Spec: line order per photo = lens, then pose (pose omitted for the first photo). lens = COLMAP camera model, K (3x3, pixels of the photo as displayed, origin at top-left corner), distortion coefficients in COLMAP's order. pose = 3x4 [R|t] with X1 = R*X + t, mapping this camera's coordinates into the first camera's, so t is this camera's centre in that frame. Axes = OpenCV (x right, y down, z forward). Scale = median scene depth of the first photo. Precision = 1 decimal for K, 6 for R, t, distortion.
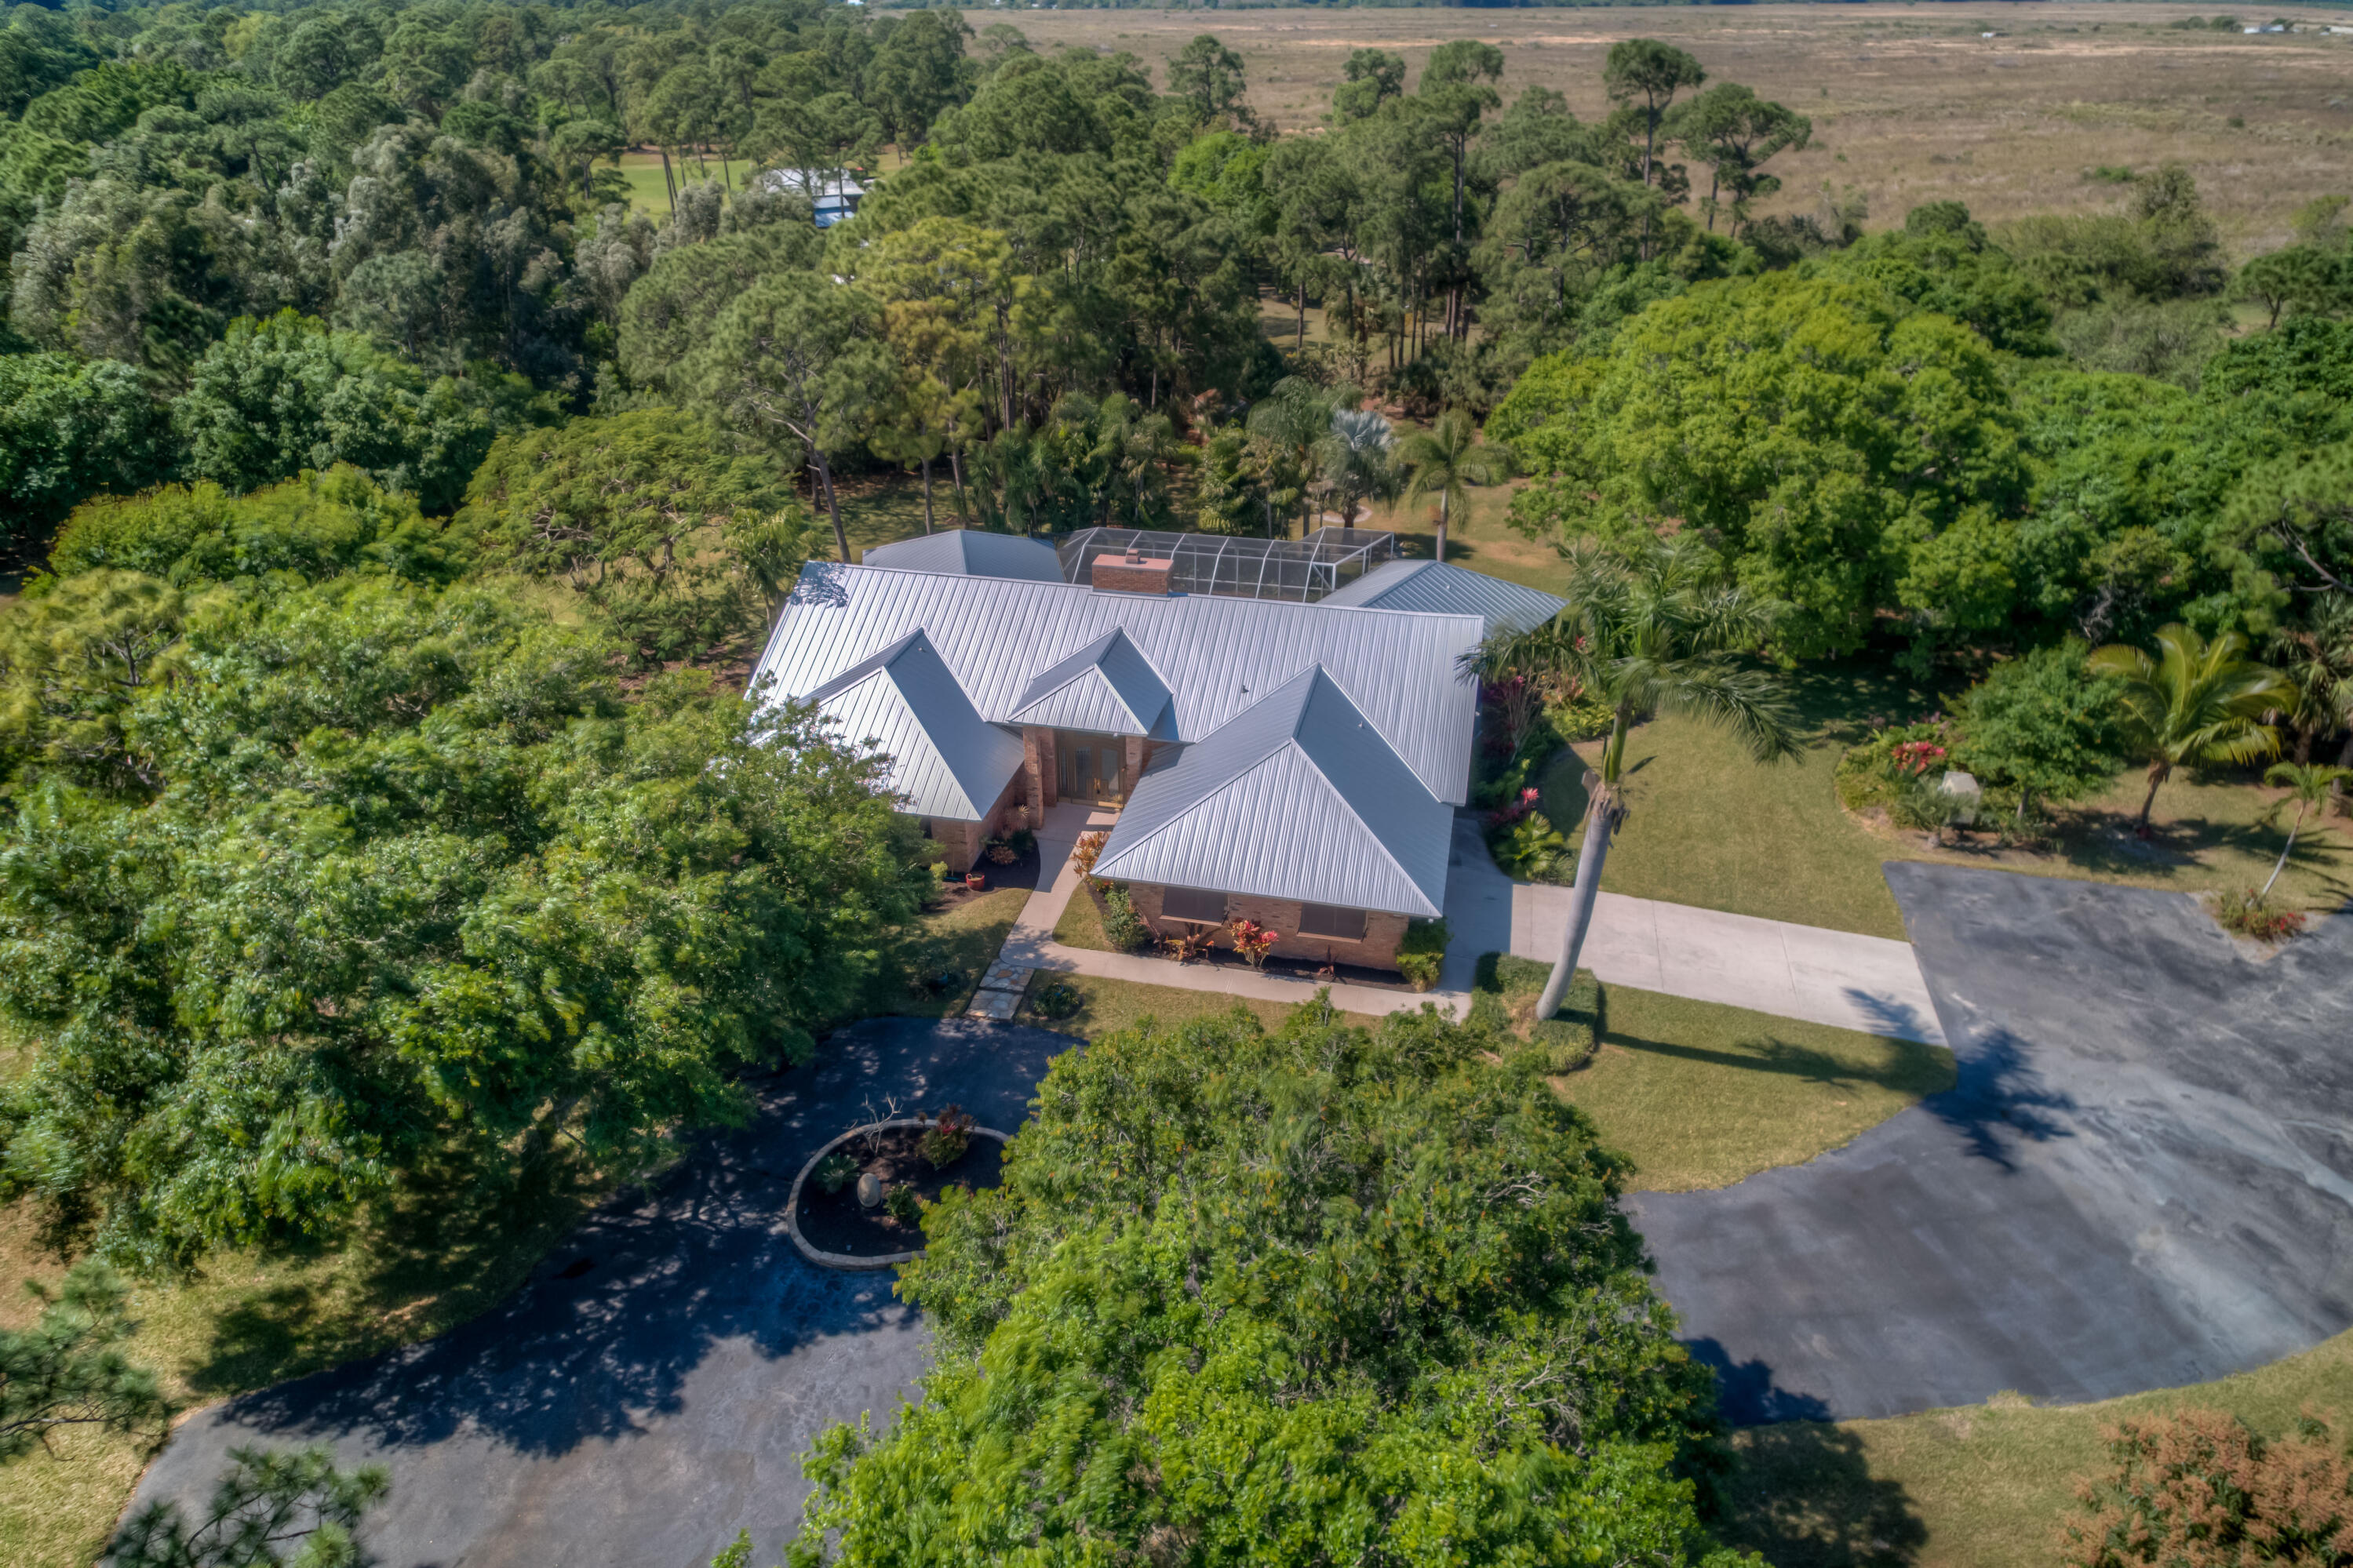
lens RADIAL K [[1463.9, 0, 1176.5], [0, 1463.9, 784.0], [0, 0, 1]] dist [0.066080, -0.054460]
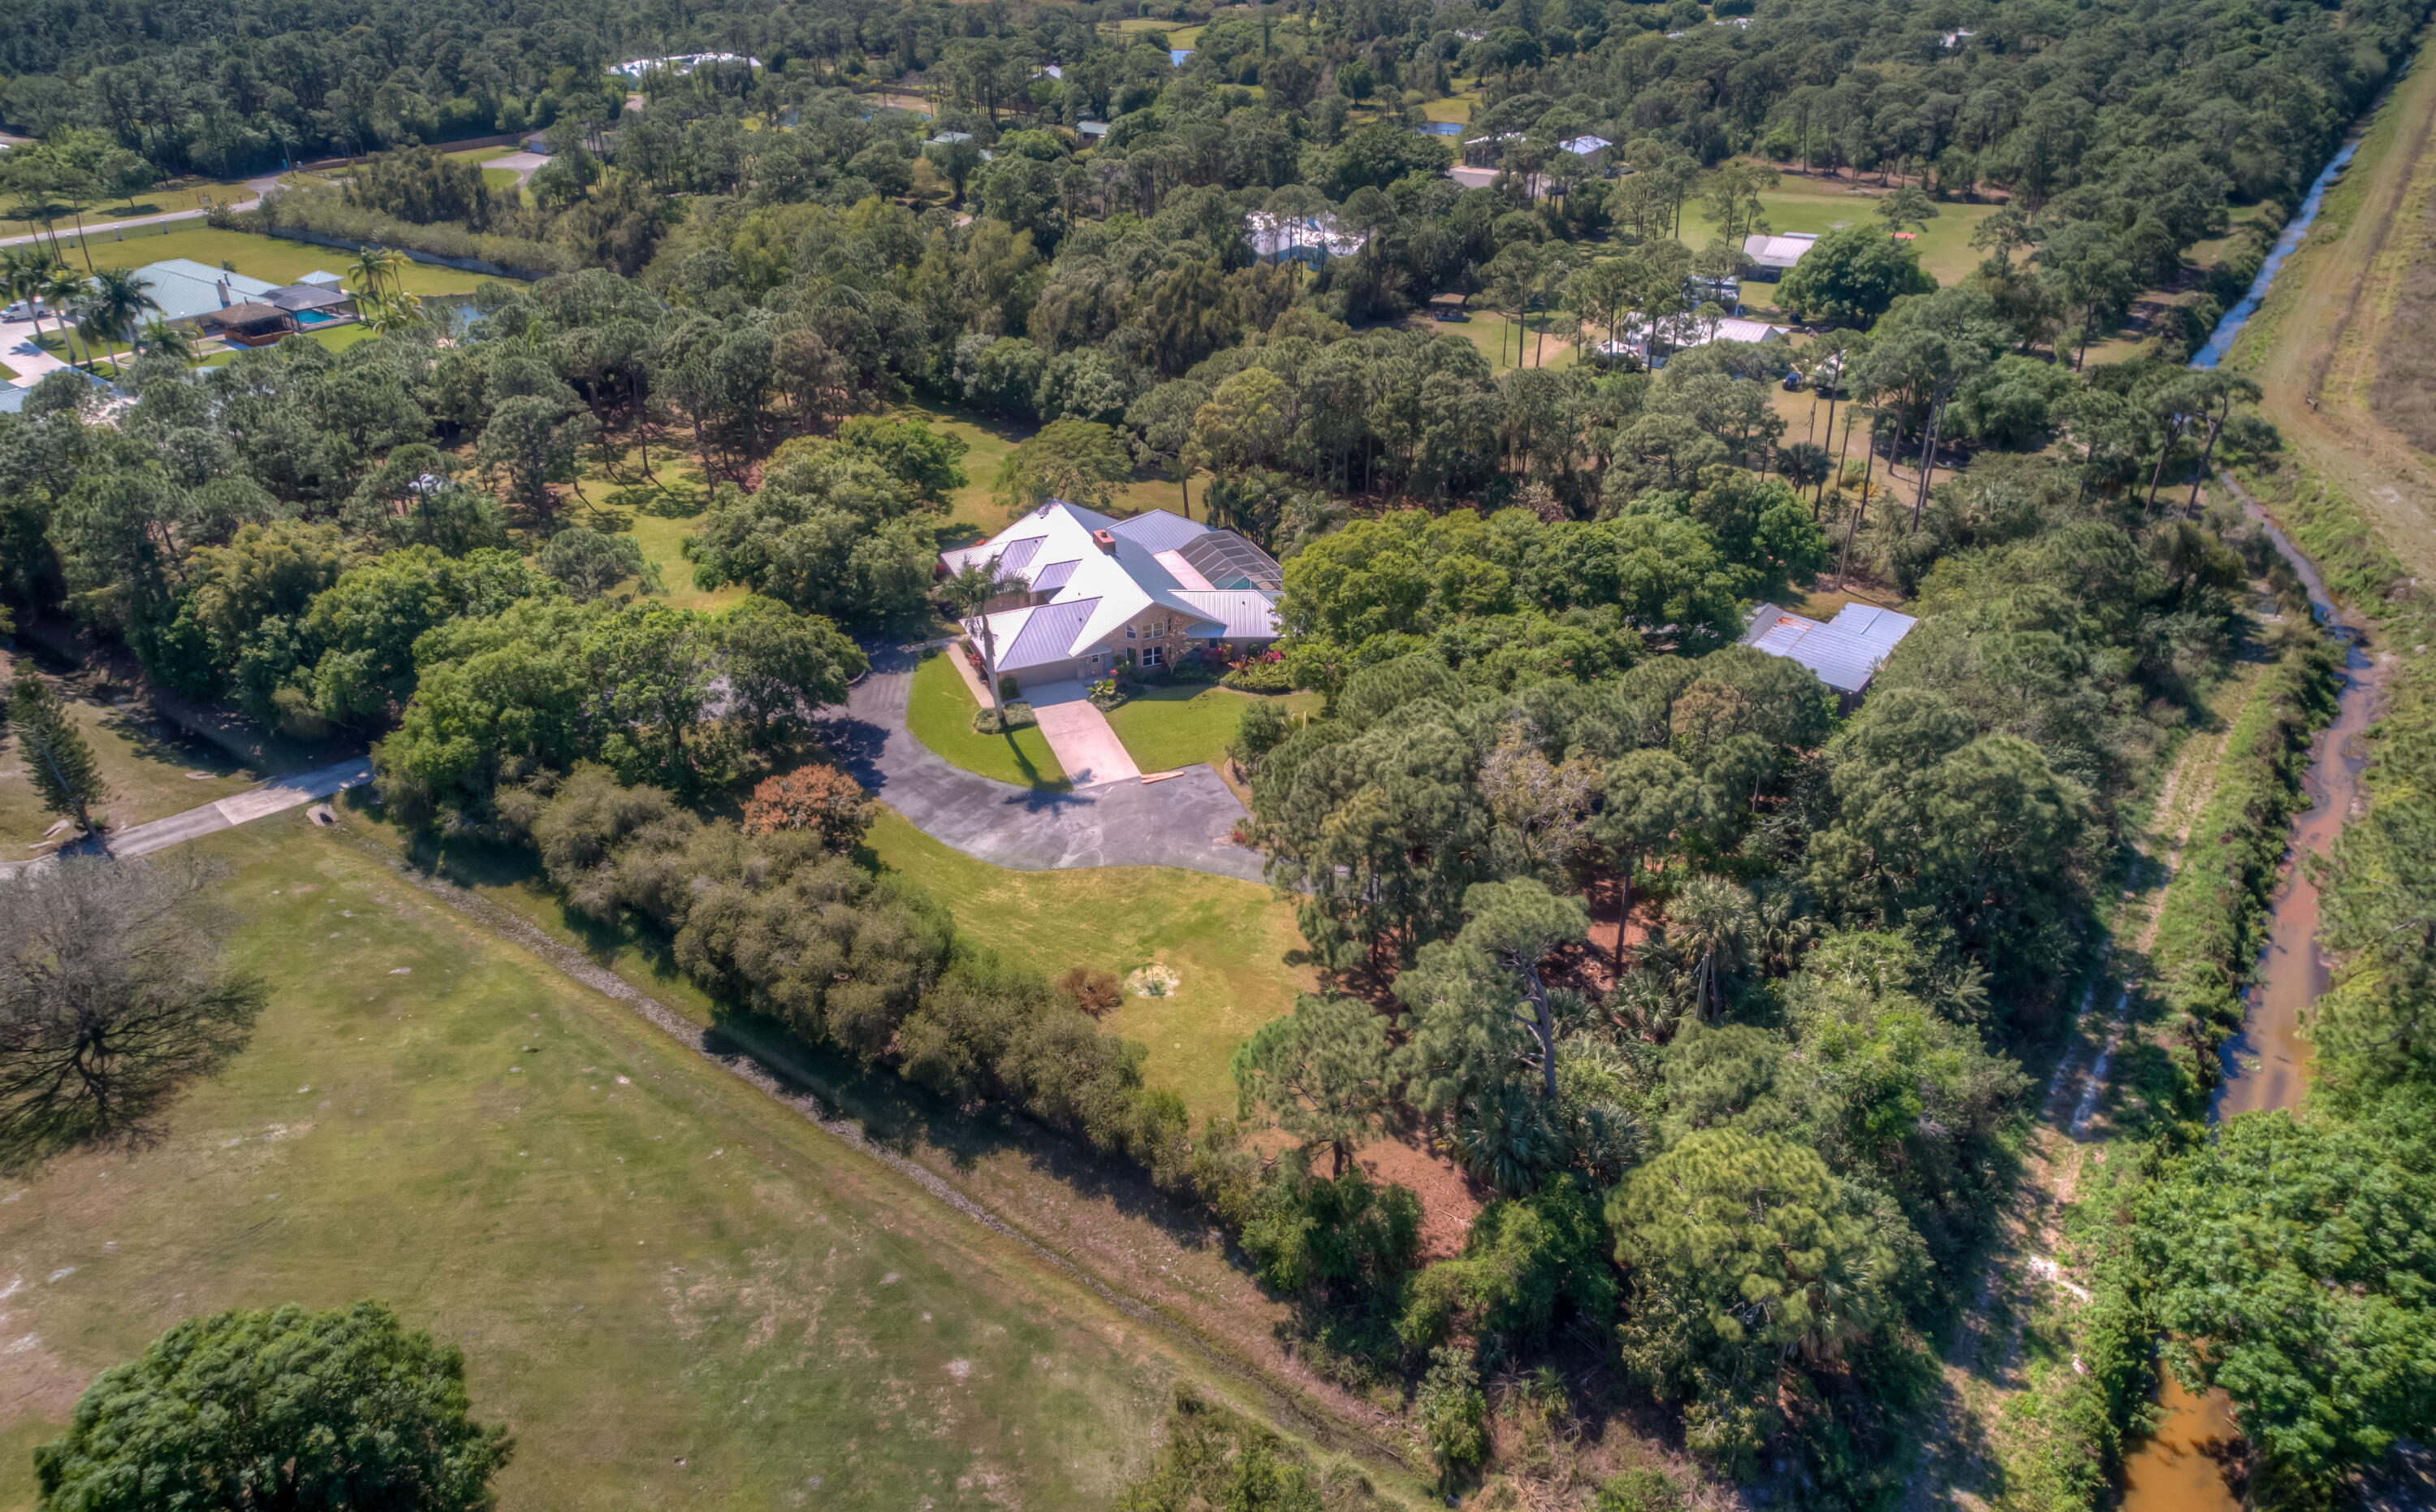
lens RADIAL K [[1595.3, 0, 1218.4], [0, 1595.3, 692.4], [0, 0, 1]] dist [0.018009, -0.000007]
pose [[0.590463, 0.375425, -0.714430, 2.215311], [-0.387790, 0.908312, 0.156807, -0.436947], [0.707794, 0.184460, 0.681910, -0.644951]]
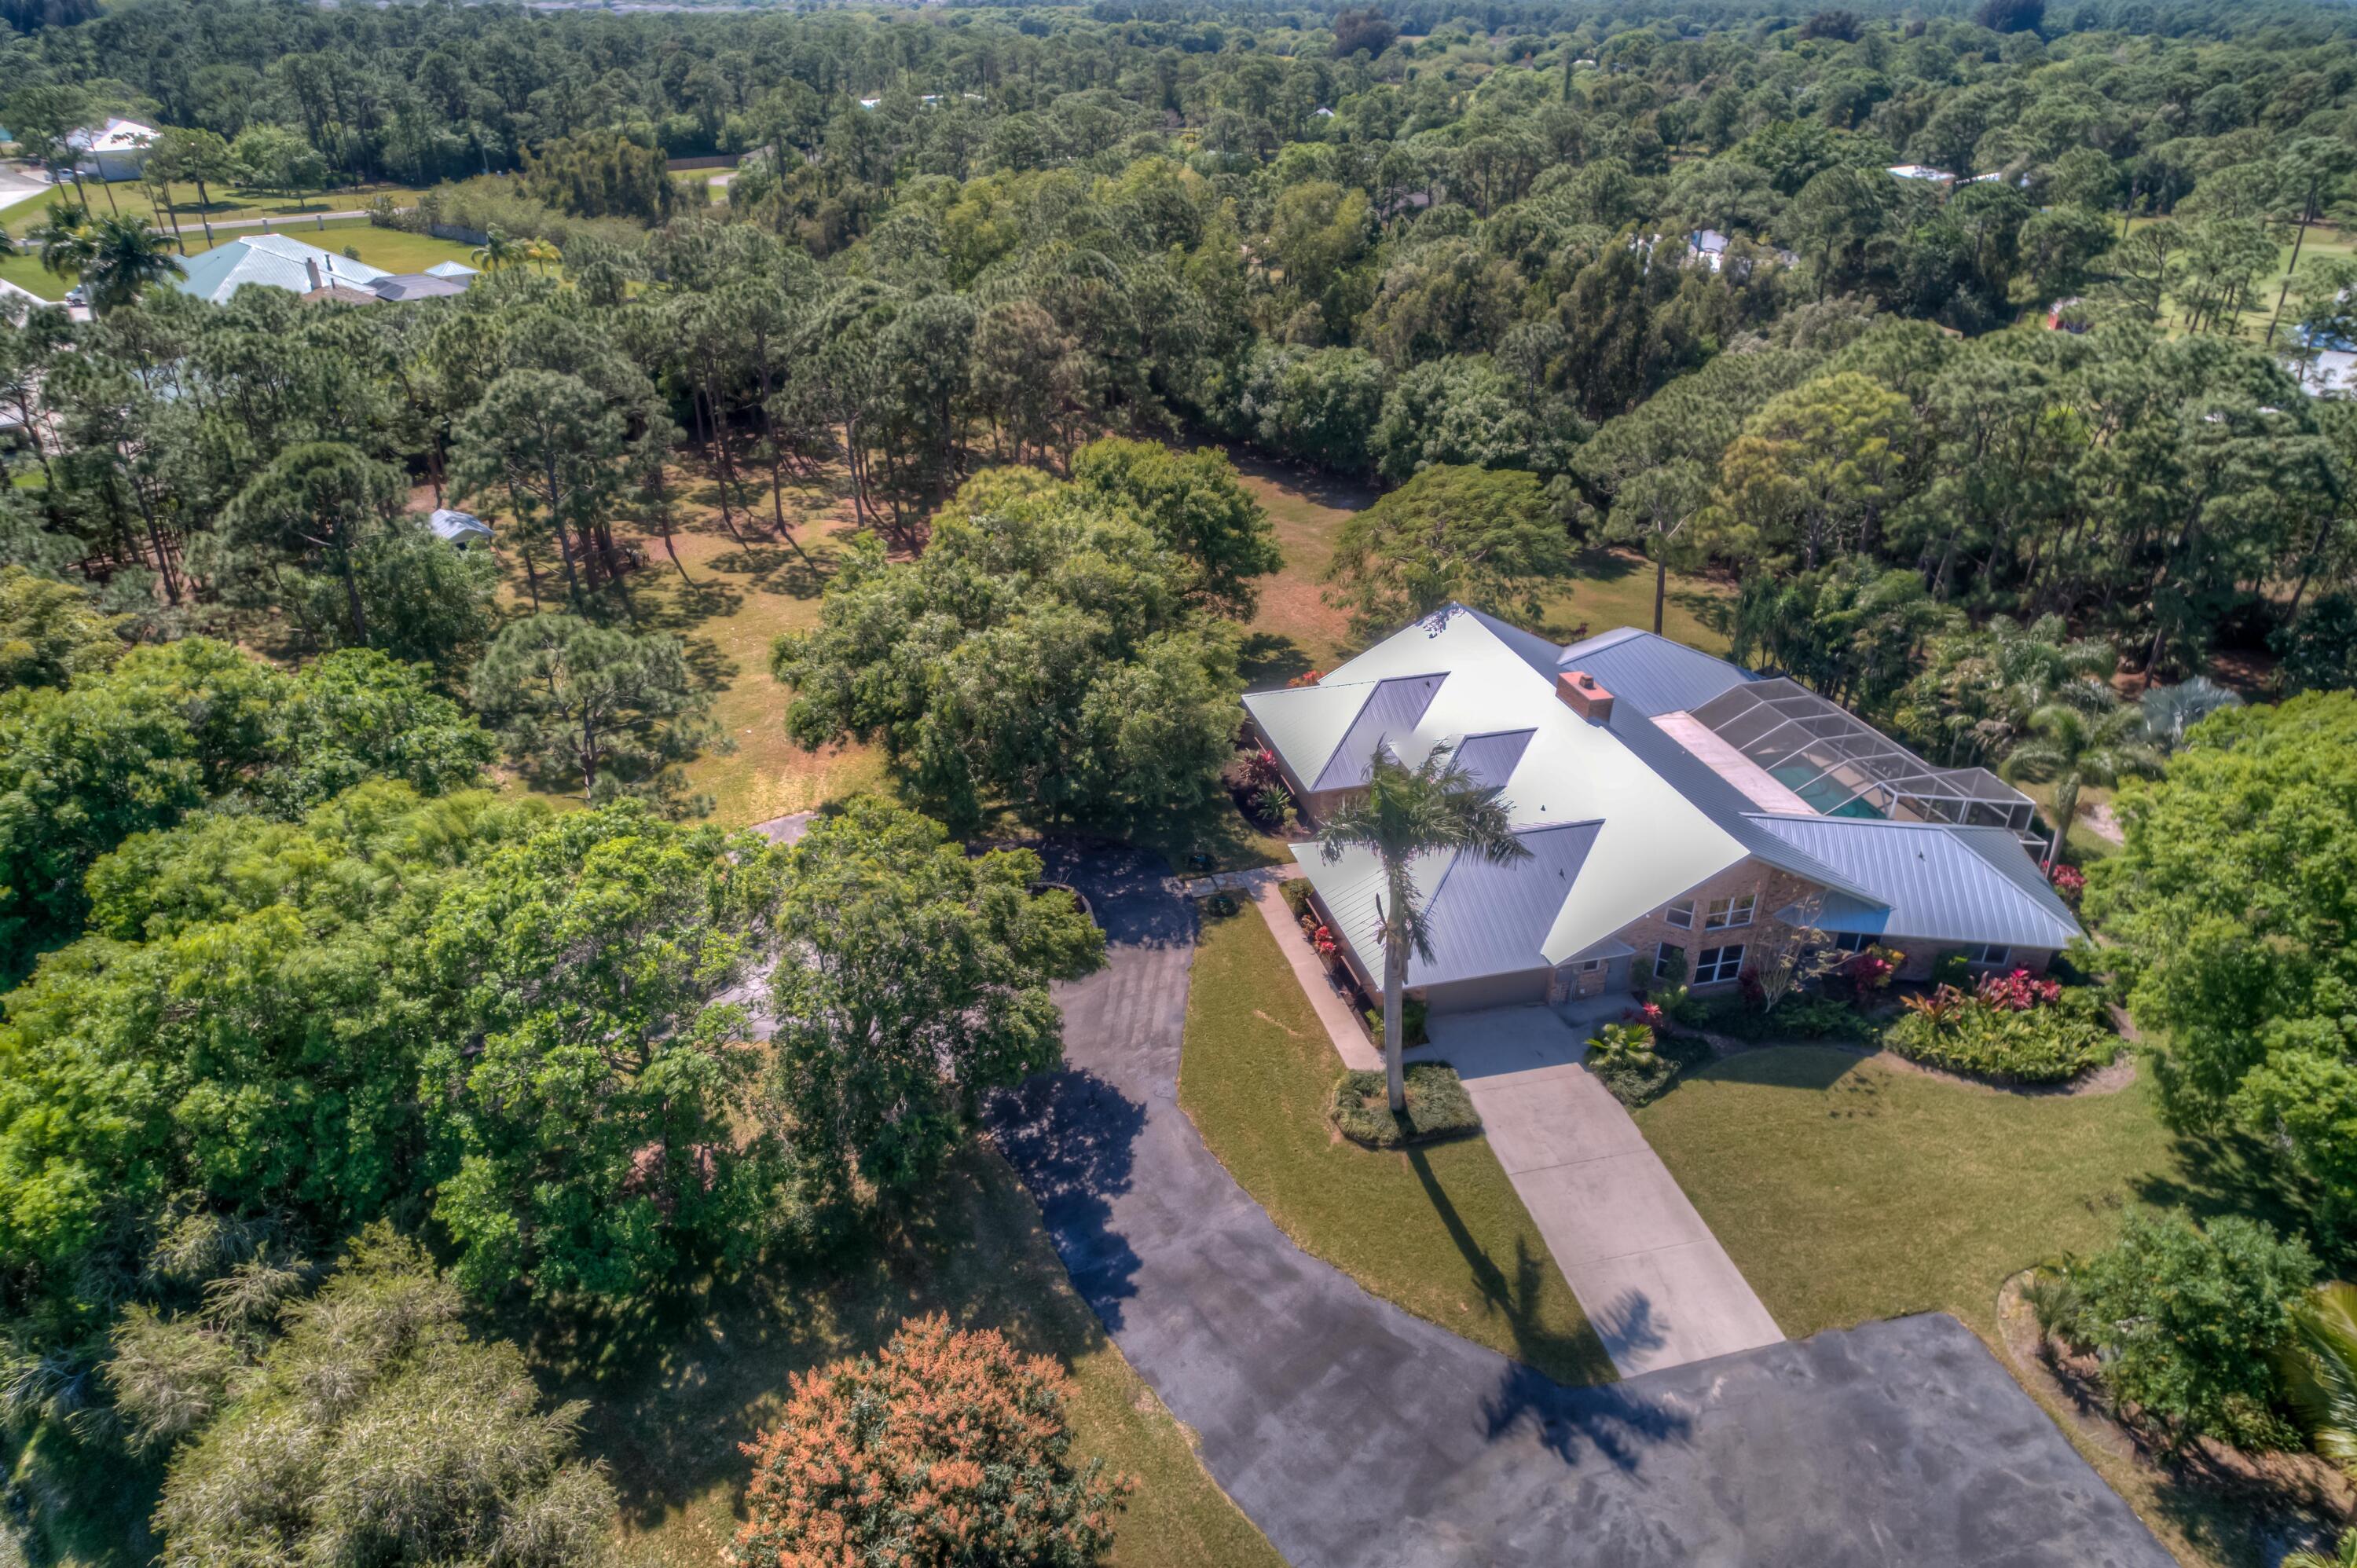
lens RADIAL K [[1466.5, 0, 1178.5], [0, 1466.5, 784.0], [0, 0, 1]] dist [0.066080, -0.054460]
pose [[0.456478, 0.421406, -0.783610, 0.851013], [-0.423261, 0.877534, 0.225353, -0.230421], [0.782610, 0.228803, 0.578940, 0.086097]]
